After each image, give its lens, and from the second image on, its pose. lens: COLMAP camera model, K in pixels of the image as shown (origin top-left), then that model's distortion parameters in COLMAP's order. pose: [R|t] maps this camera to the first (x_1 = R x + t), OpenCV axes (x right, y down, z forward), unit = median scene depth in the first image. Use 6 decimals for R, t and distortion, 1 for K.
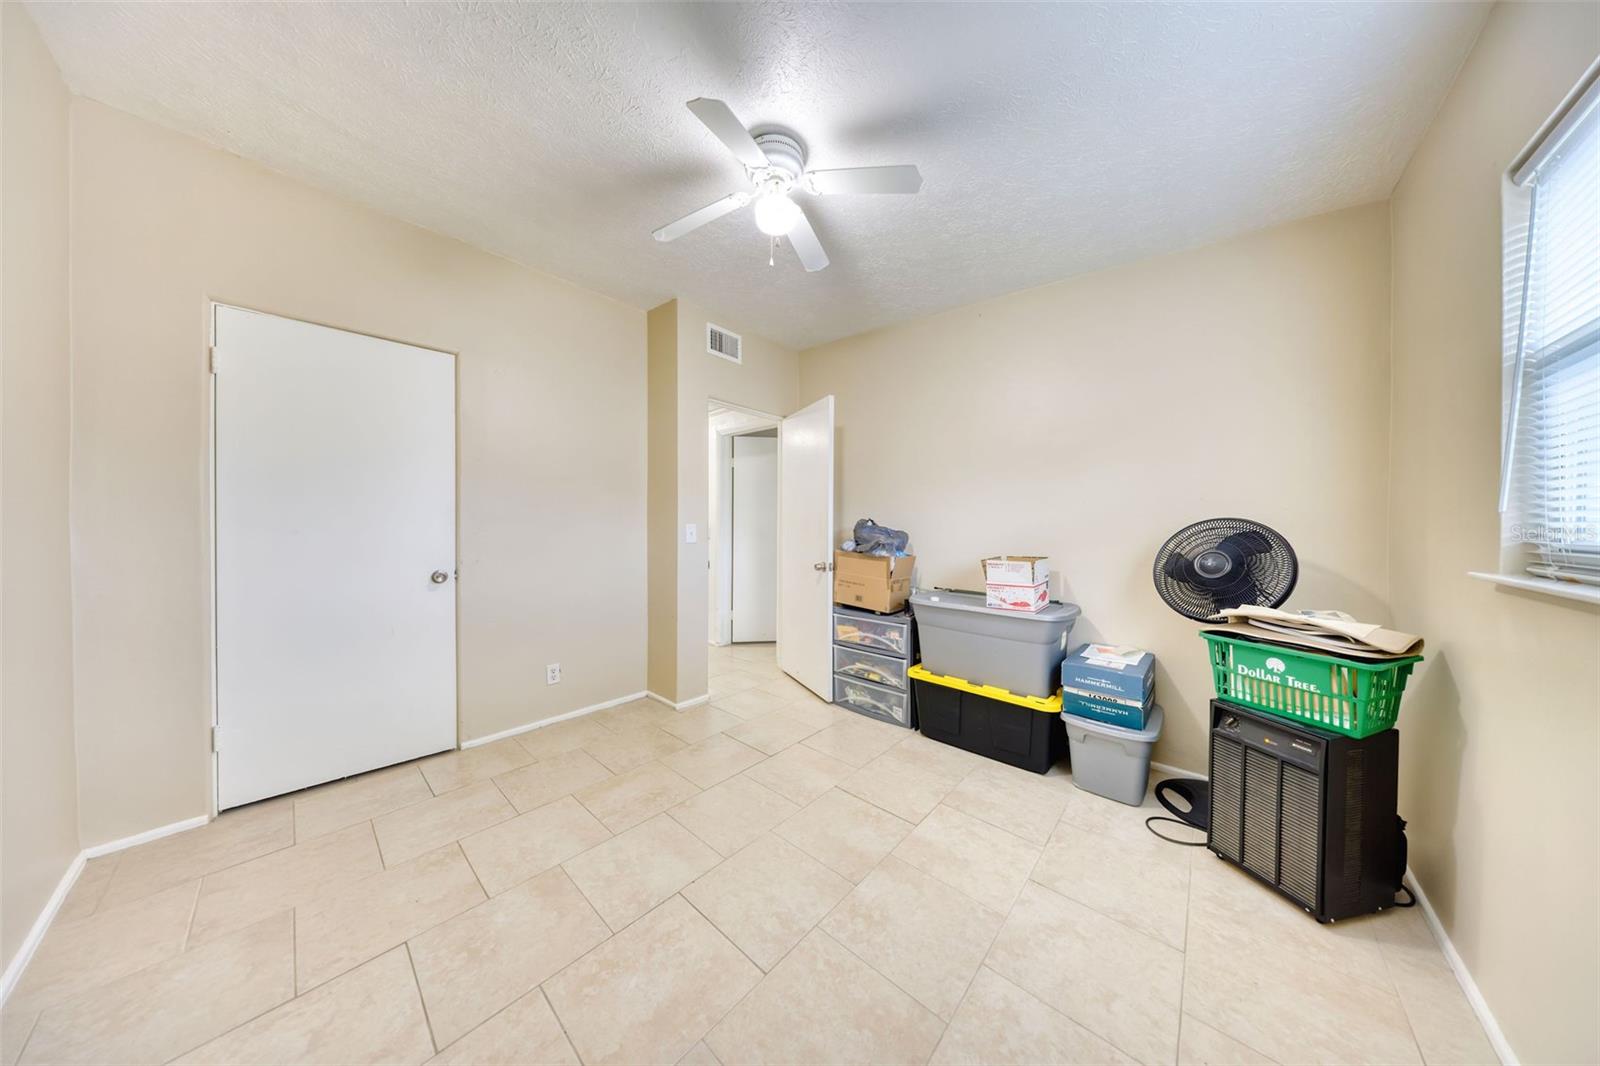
lens RADIAL K [[459.3, 0, 802.0], [0, 459.3, 528.5], [0, 0, 1]] dist [0.000312, -0.000071]
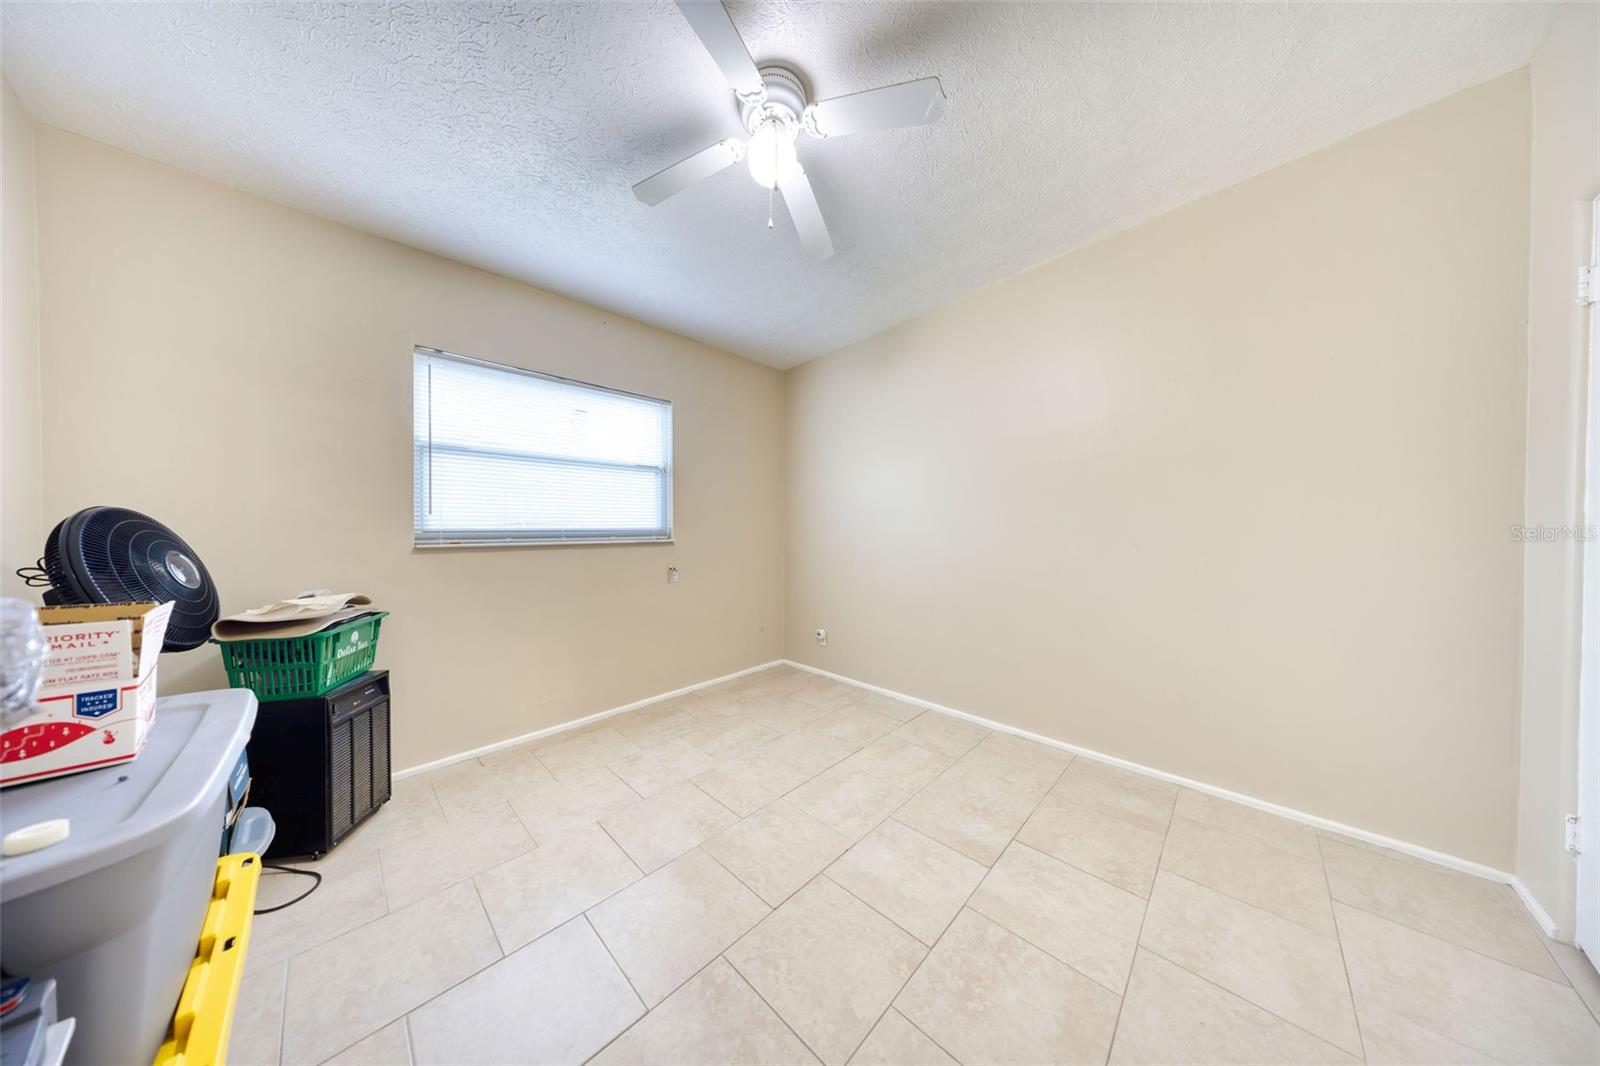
lens RADIAL K [[459.3, 0, 802.0], [0, 459.3, 528.5], [0, 0, 1]] dist [0.000312, -0.000071]
pose [[-0.999299, -0.003845, 0.037250, -0.181011], [-0.003303, 0.999888, 0.014607, -0.006775], [-0.037302, 0.014474, -0.999199, 2.230915]]
